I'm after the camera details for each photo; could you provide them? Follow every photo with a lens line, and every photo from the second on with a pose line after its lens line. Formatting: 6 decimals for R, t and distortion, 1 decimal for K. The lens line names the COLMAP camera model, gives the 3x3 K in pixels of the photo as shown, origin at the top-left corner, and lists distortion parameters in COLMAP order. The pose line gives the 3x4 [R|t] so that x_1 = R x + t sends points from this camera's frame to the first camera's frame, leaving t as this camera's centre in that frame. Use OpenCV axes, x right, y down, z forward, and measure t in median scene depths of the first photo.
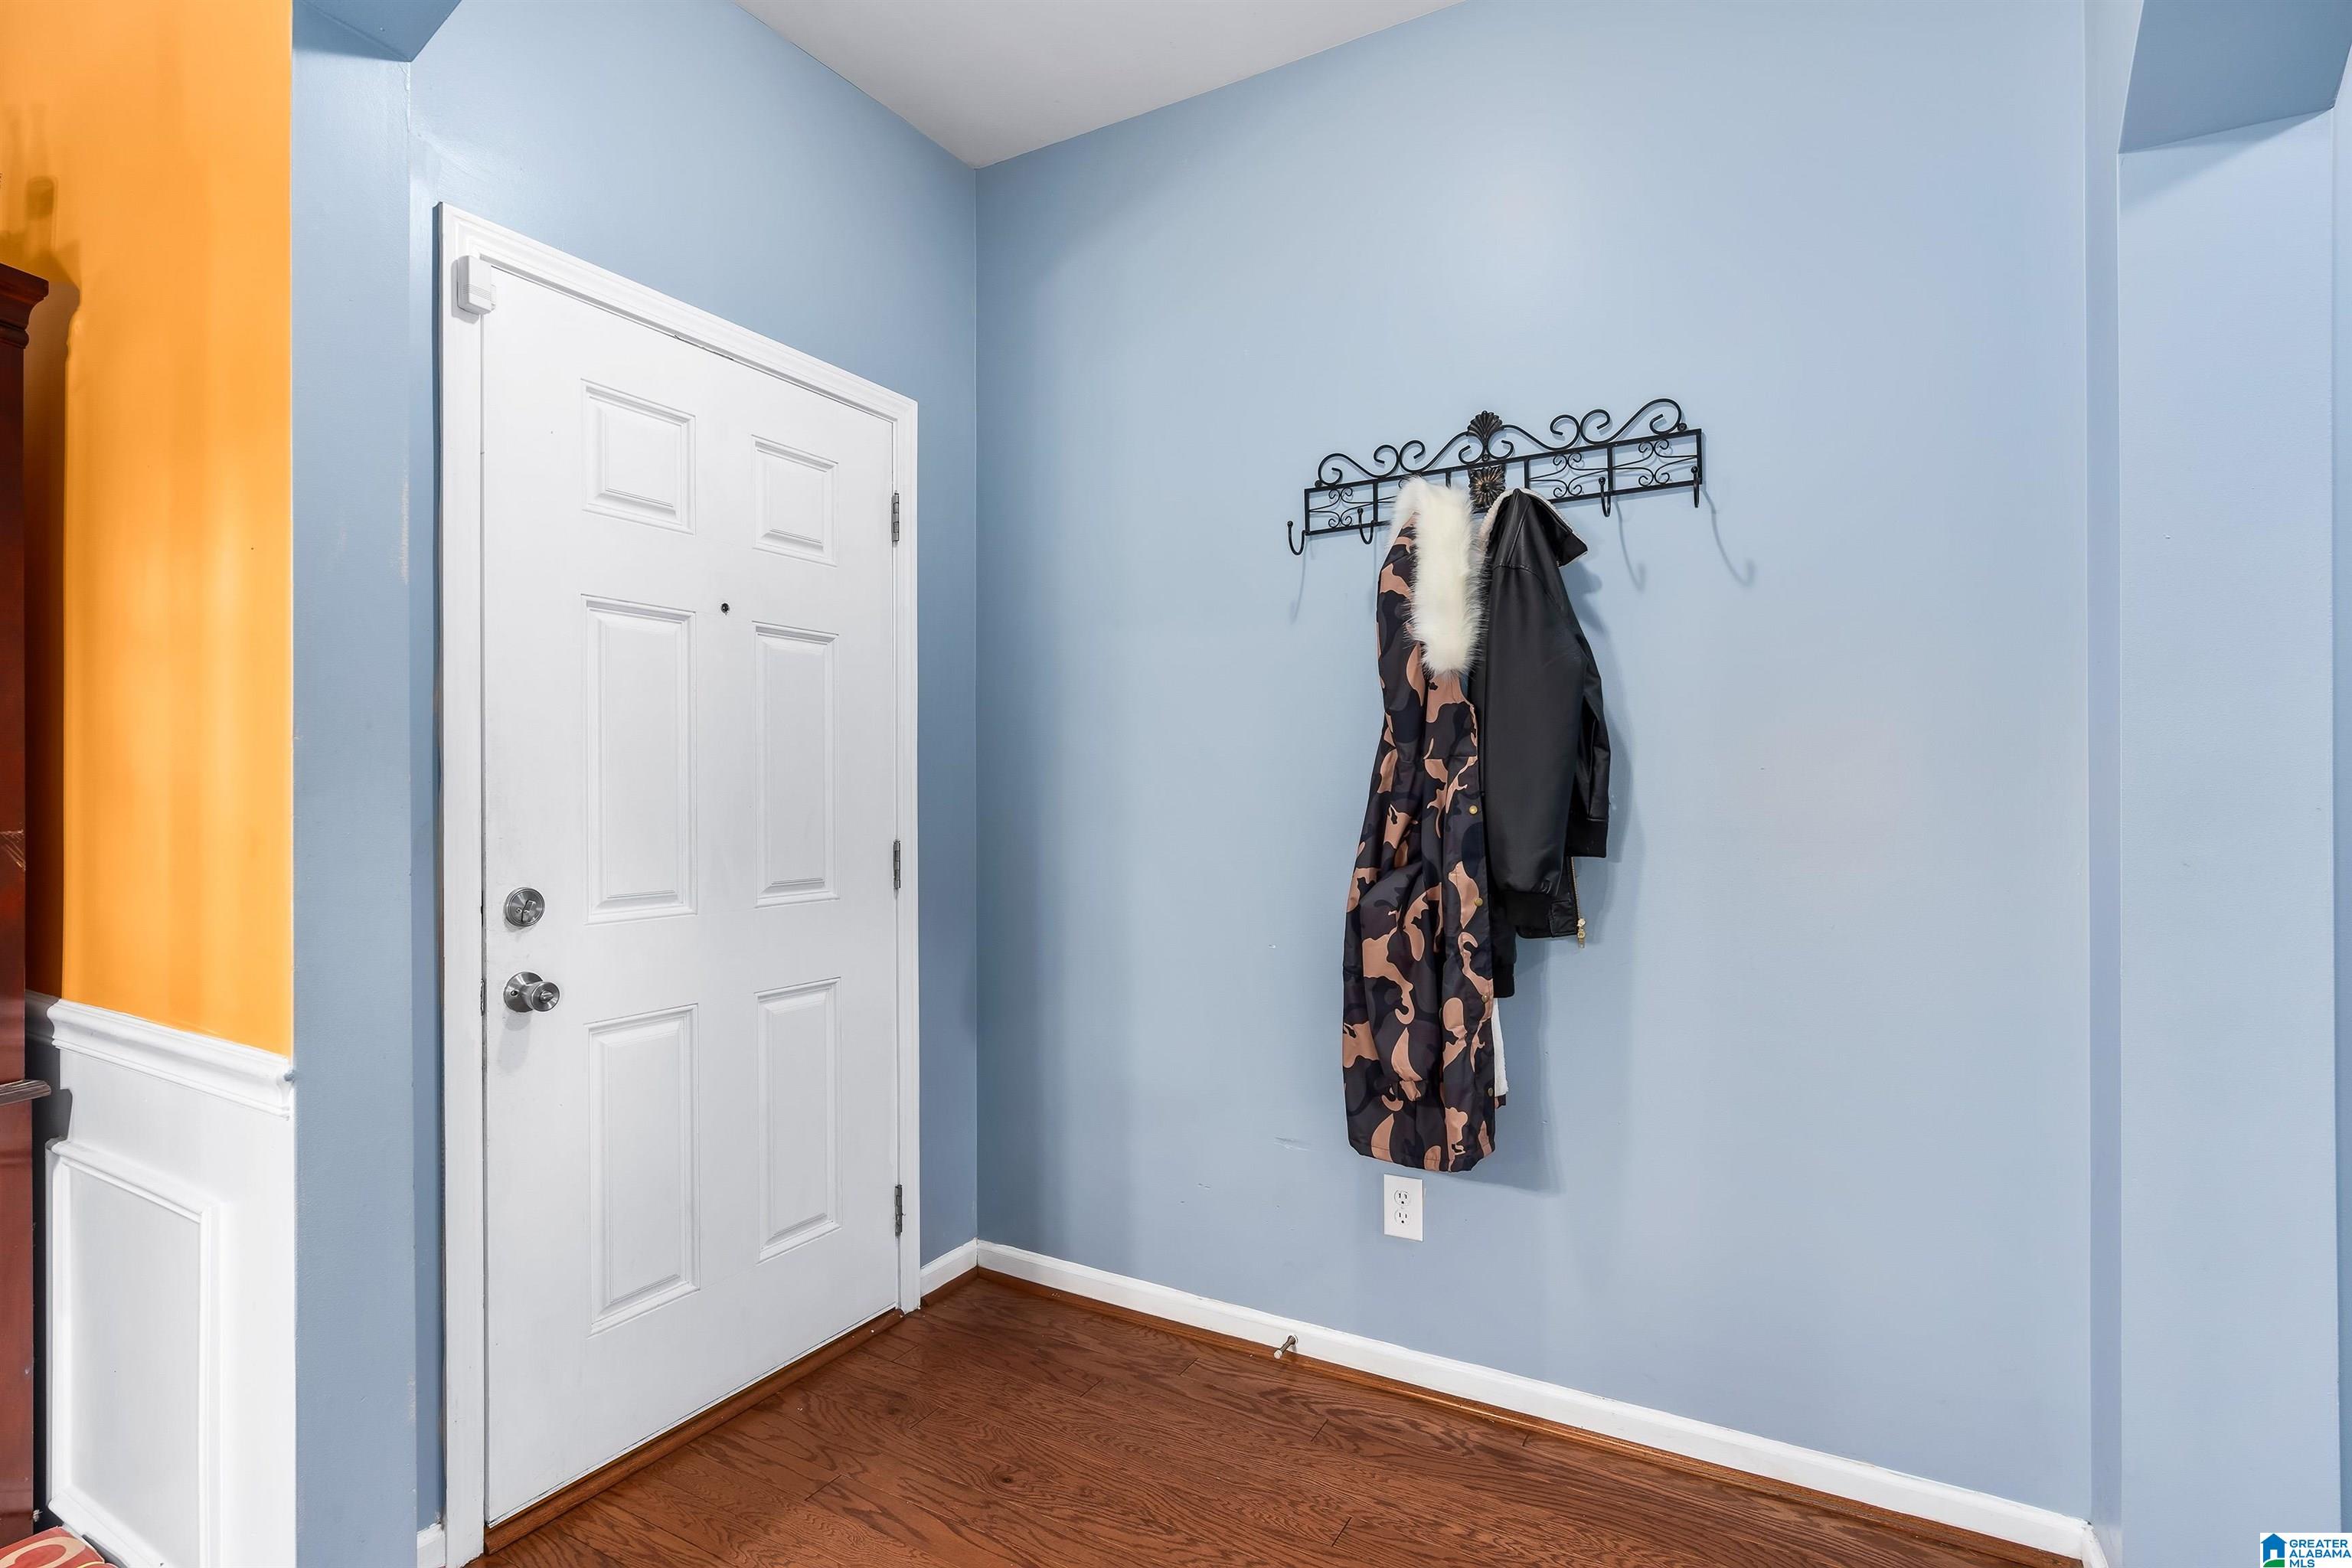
lens RADIAL K [[1109.9, 0, 1176.0], [0, 1109.9, 784.0], [0, 0, 1]] dist [-0.012309, -0.000514]
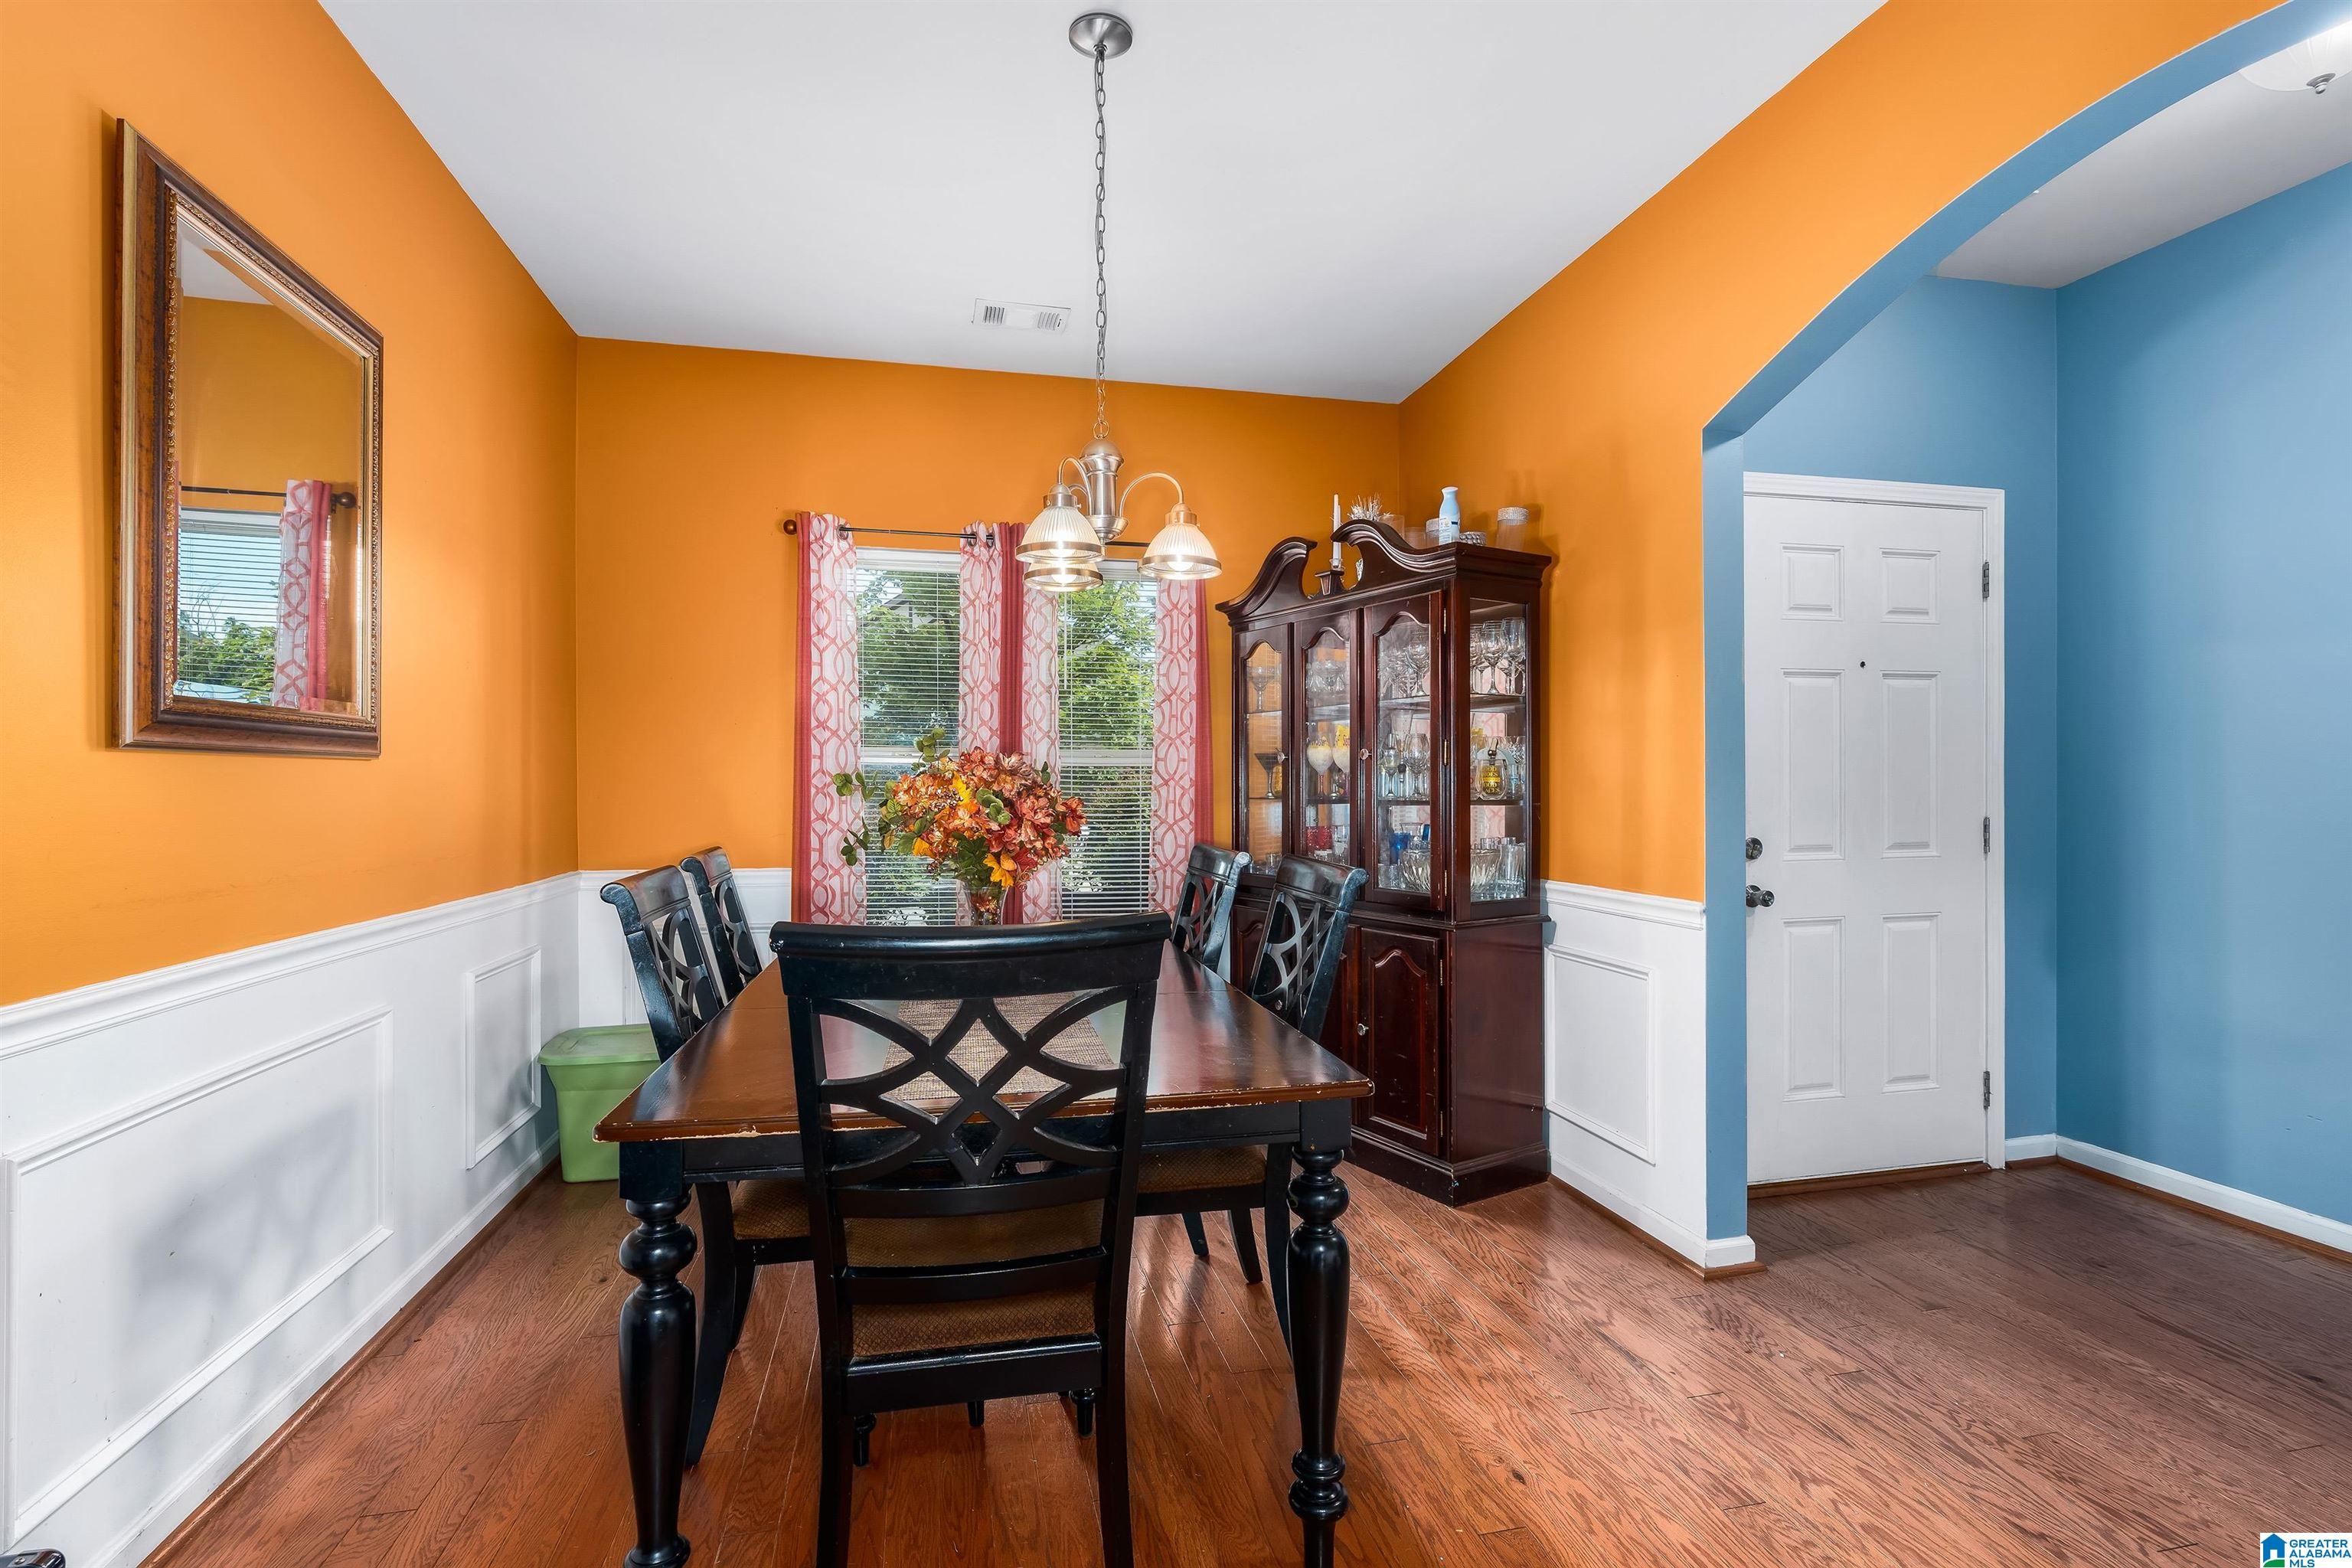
lens RADIAL K [[1091.0, 0, 1176.0], [0, 1091.0, 784.0], [0, 0, 1]] dist [-0.002374, 0.000603]
pose [[0.684795, 0.002384, -0.728732, 0.042073], [0.012501, 0.999809, 0.015019, -0.022454], [0.728628, -0.019395, 0.684635, -0.648369]]
